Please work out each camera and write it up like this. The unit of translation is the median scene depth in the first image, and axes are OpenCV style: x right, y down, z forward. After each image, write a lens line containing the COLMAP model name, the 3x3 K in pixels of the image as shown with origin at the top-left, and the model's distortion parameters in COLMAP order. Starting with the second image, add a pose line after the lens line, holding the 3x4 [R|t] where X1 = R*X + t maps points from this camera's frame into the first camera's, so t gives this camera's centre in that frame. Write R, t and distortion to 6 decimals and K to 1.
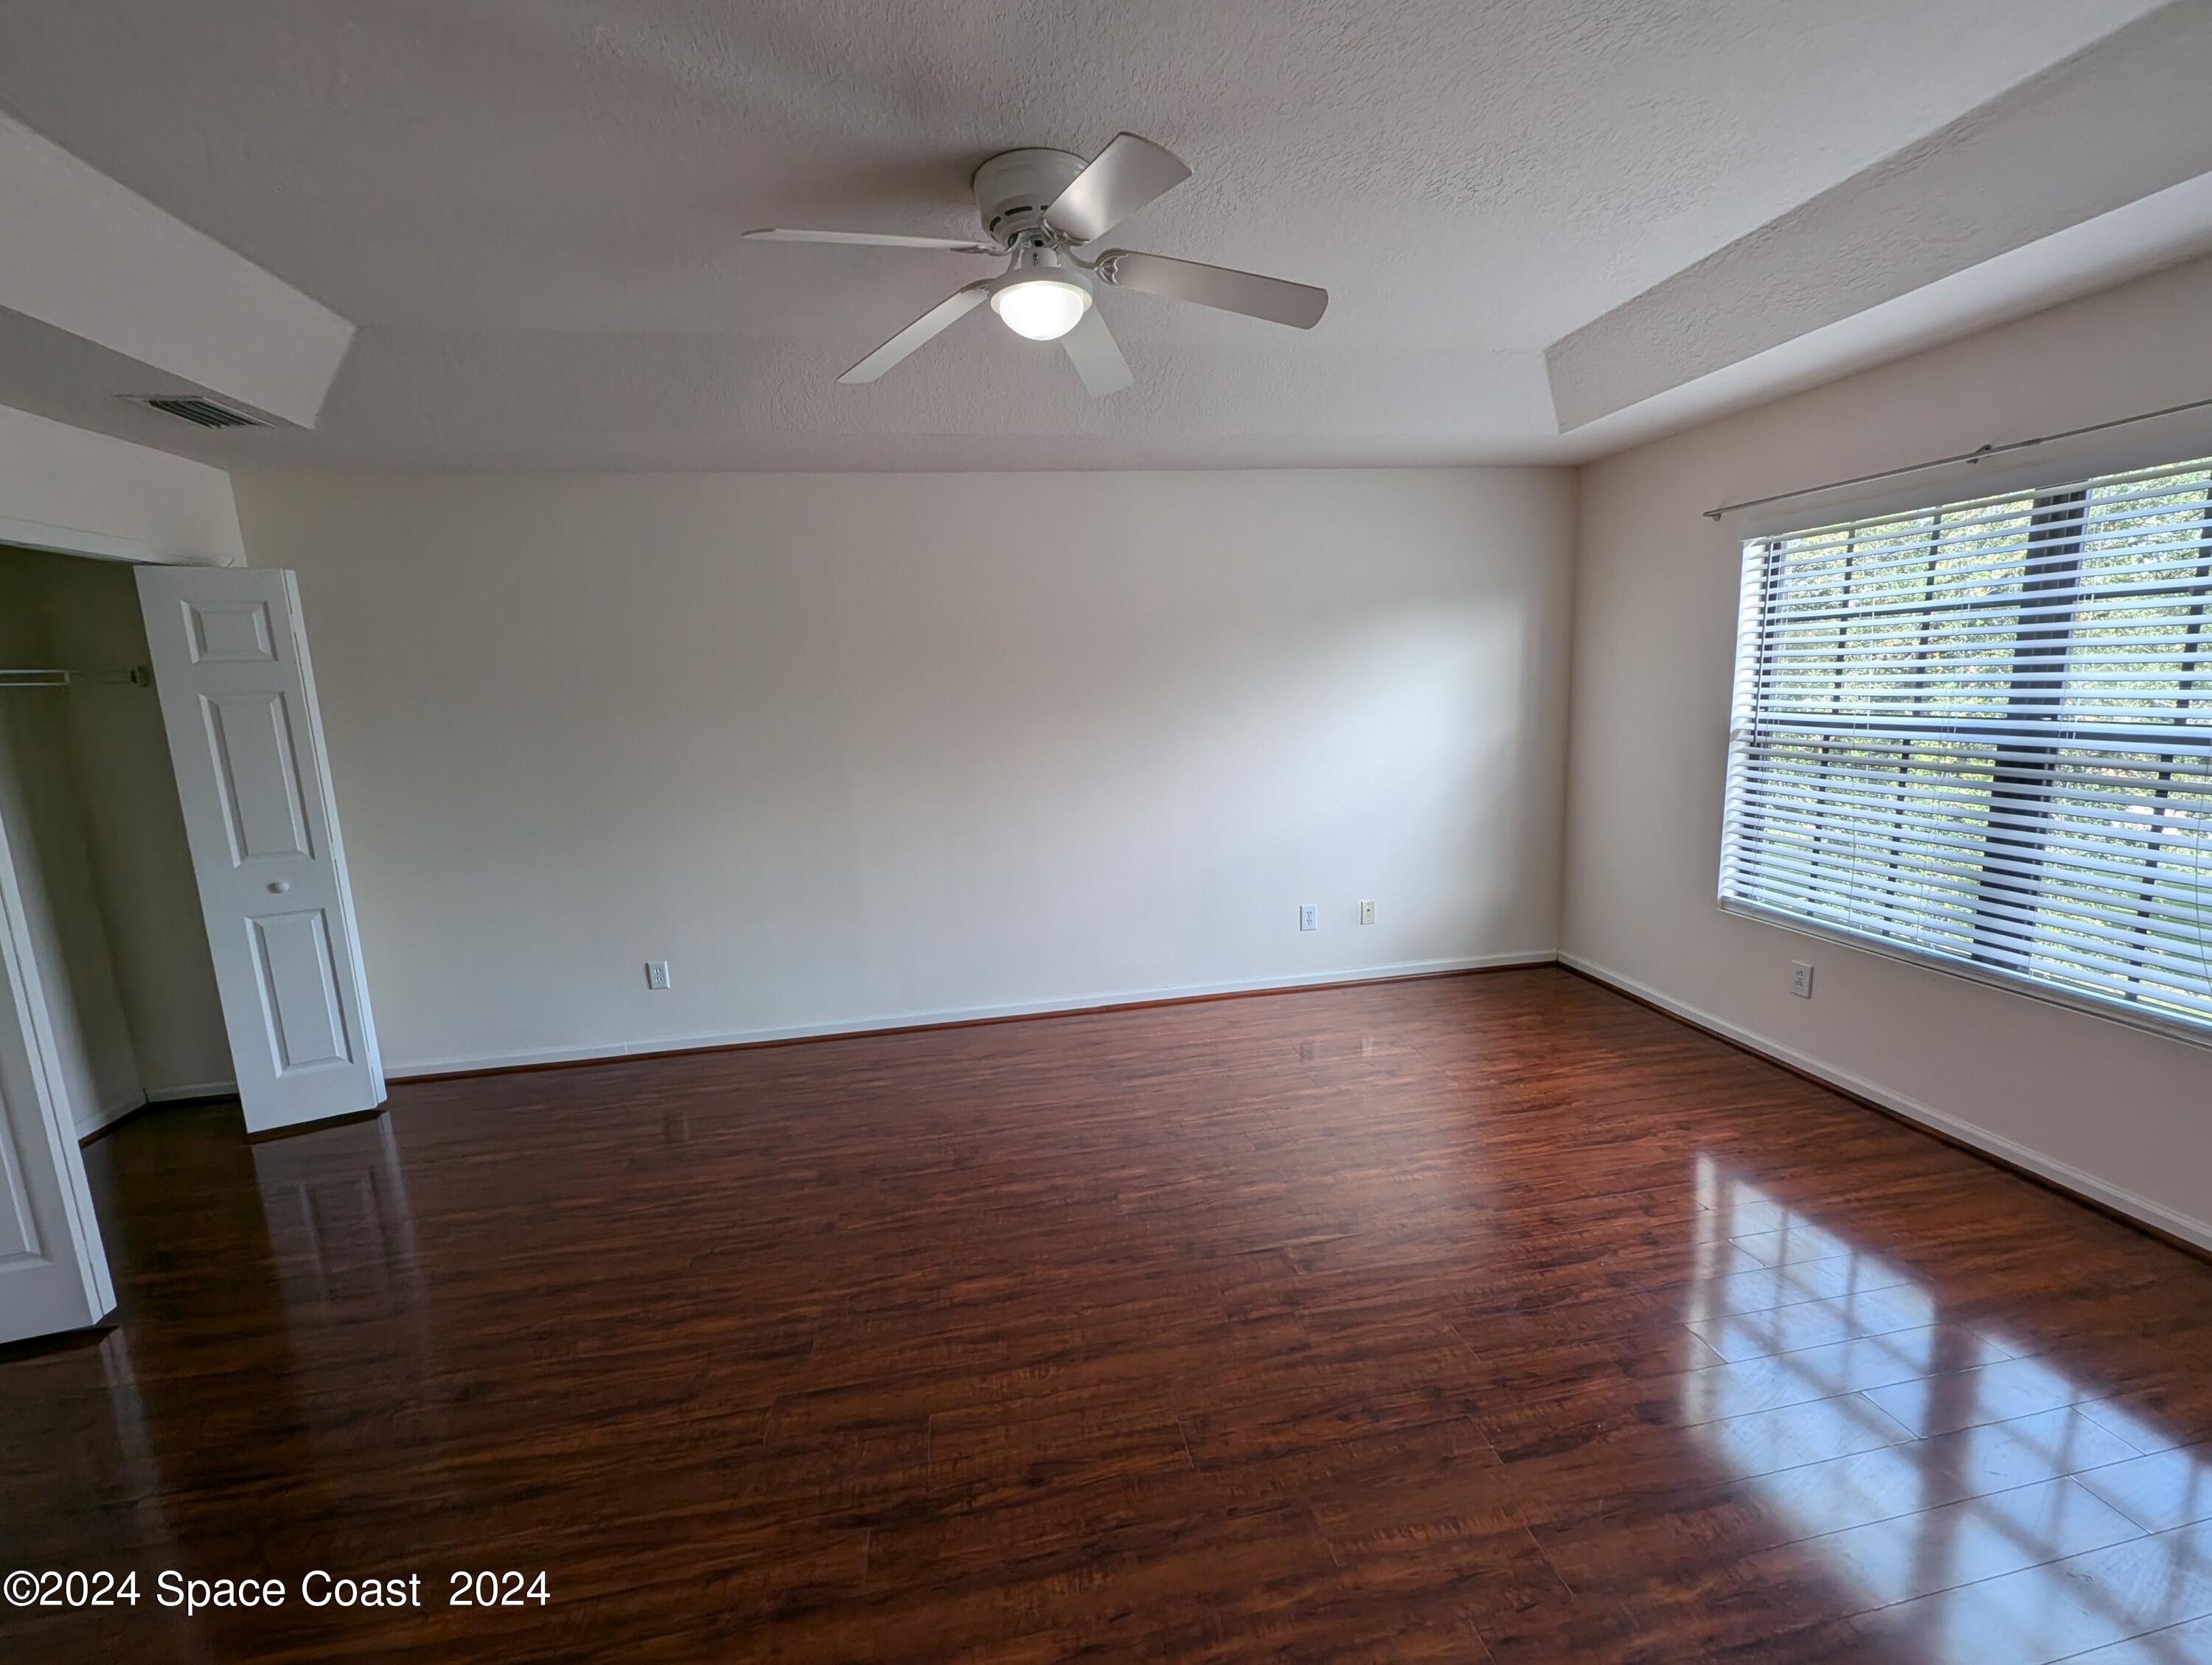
lens RADIAL K [[909.2, 0, 1104.9], [0, 909.2, 828.9], [0, 0, 1]] dist [0.000904, 0.000140]
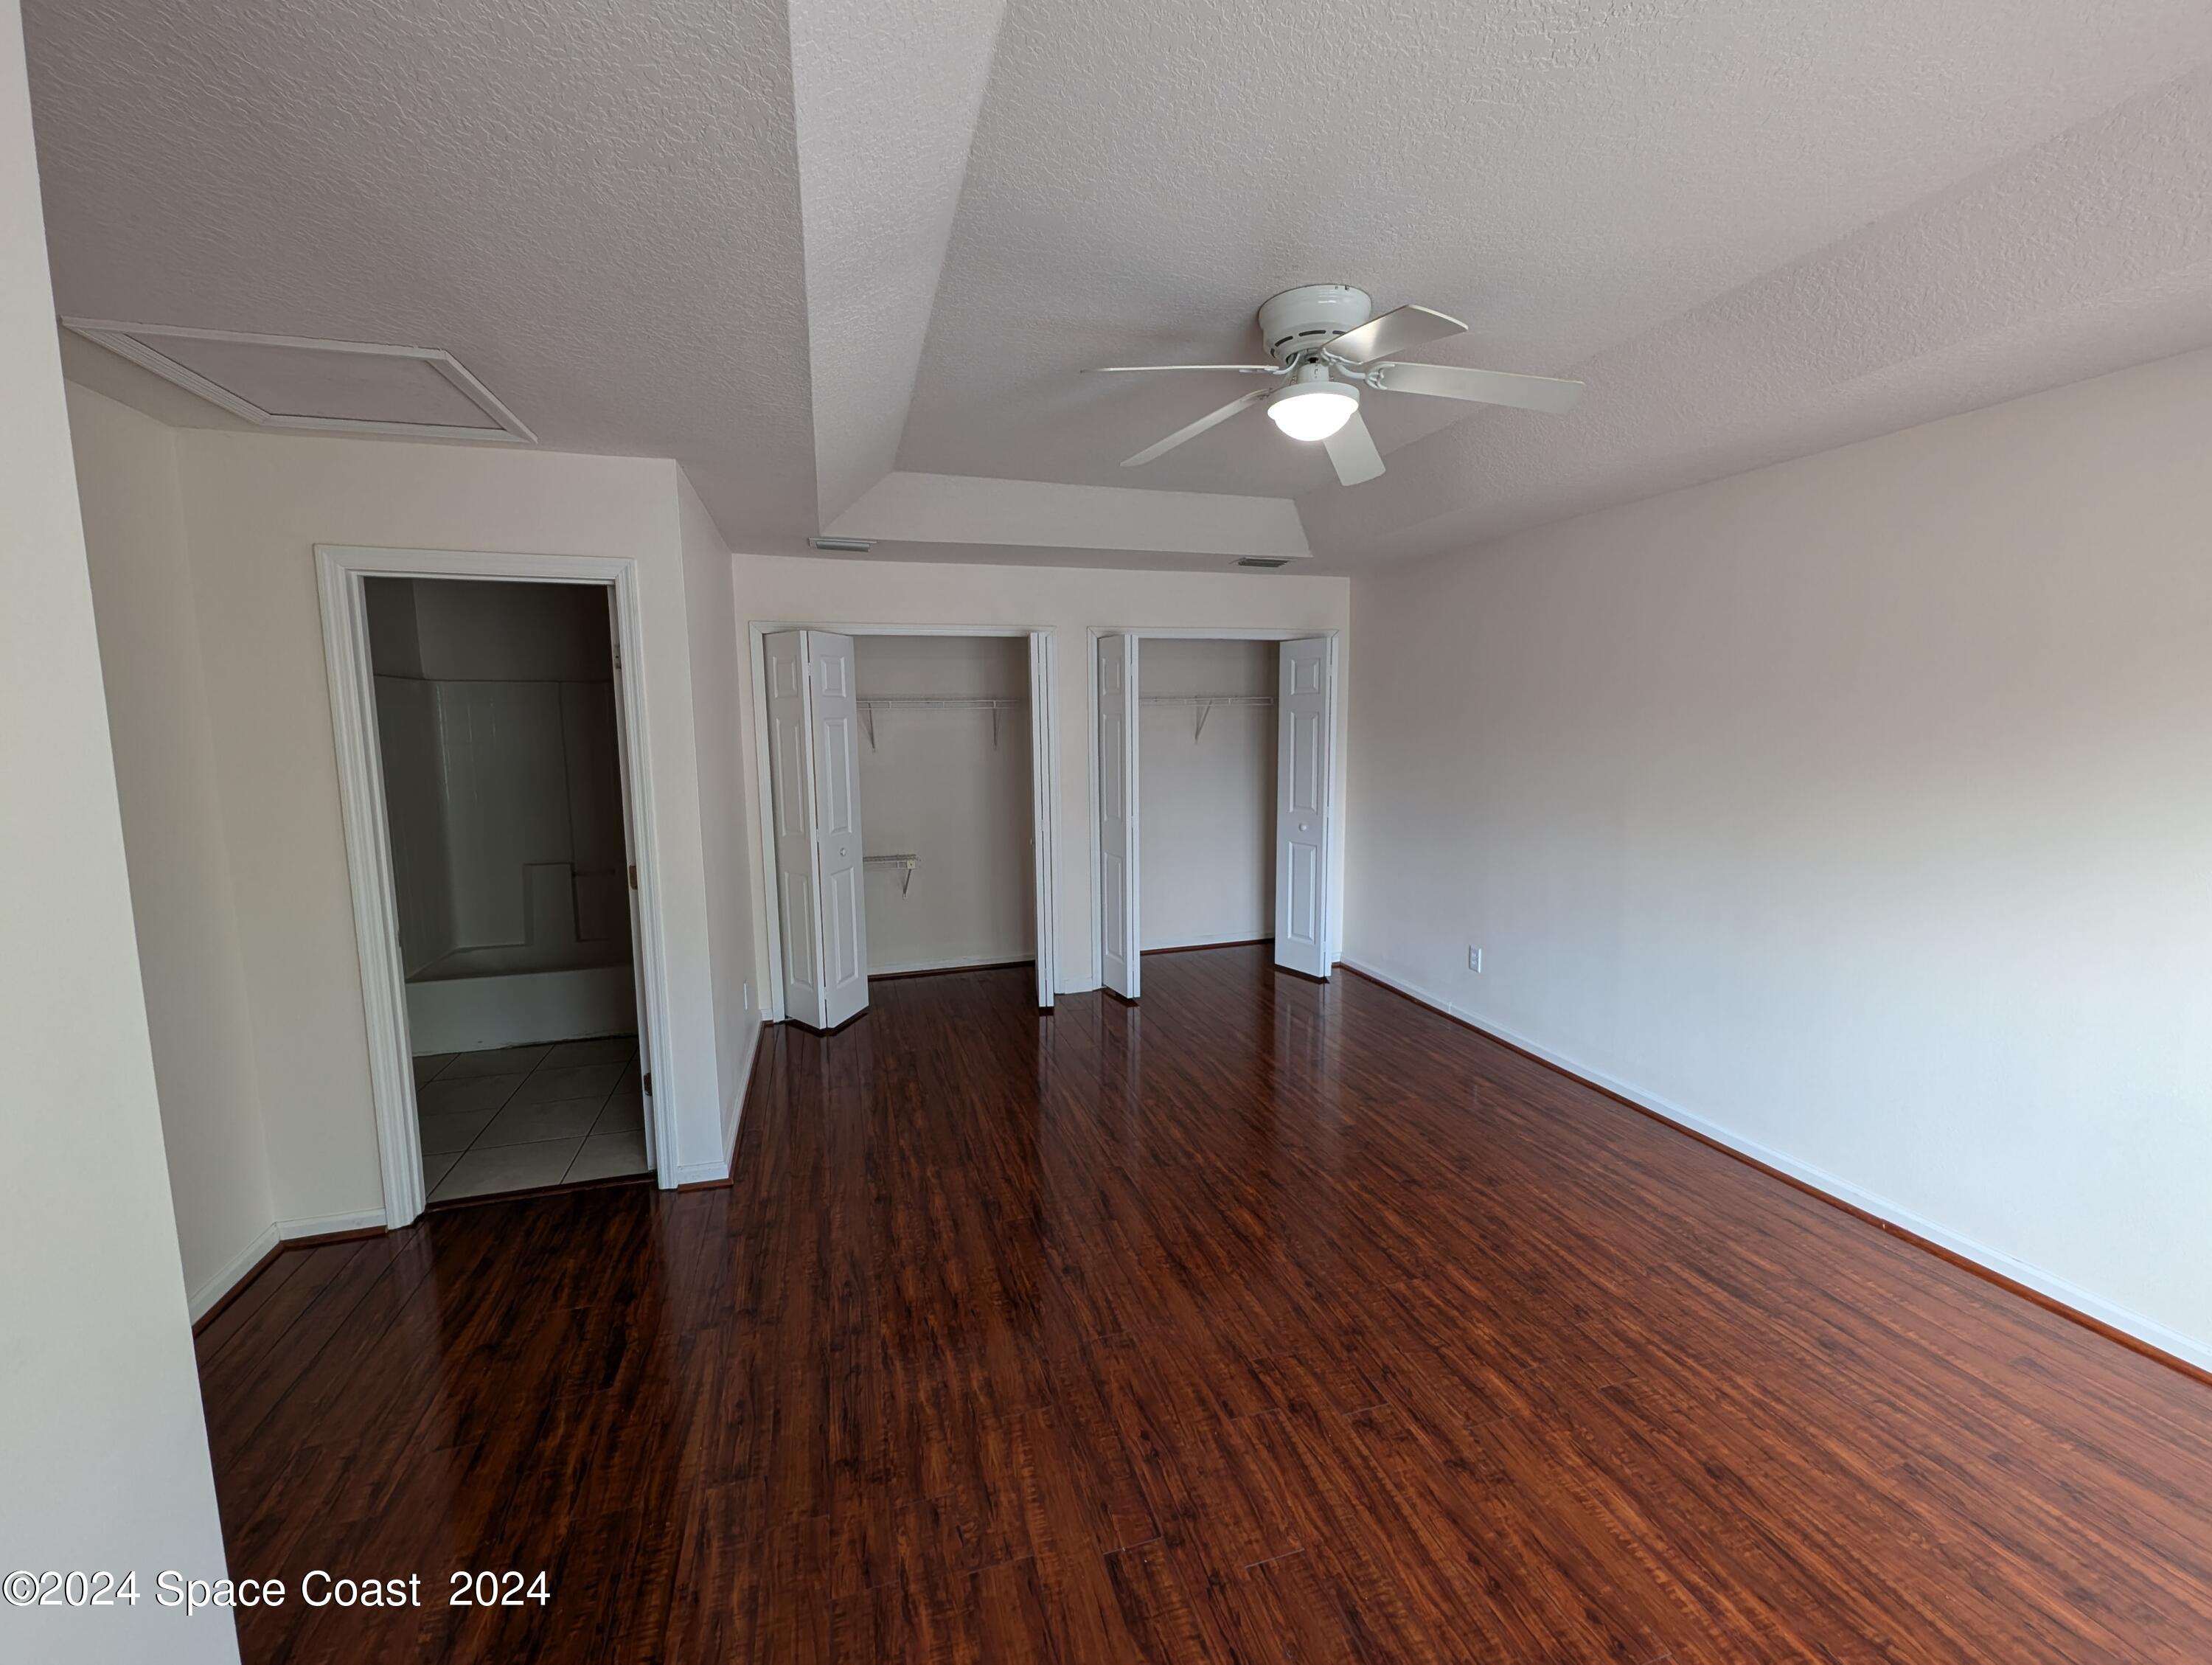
lens RADIAL K [[909.2, 0, 1104.9], [0, 909.2, 828.9], [0, 0, 1]] dist [0.000904, 0.000140]
pose [[0.115971, 0.159530, -0.980358, 0.971198], [-0.157067, 0.977544, 0.140492, -0.156917], [0.980755, 0.137689, 0.138423, 0.576962]]
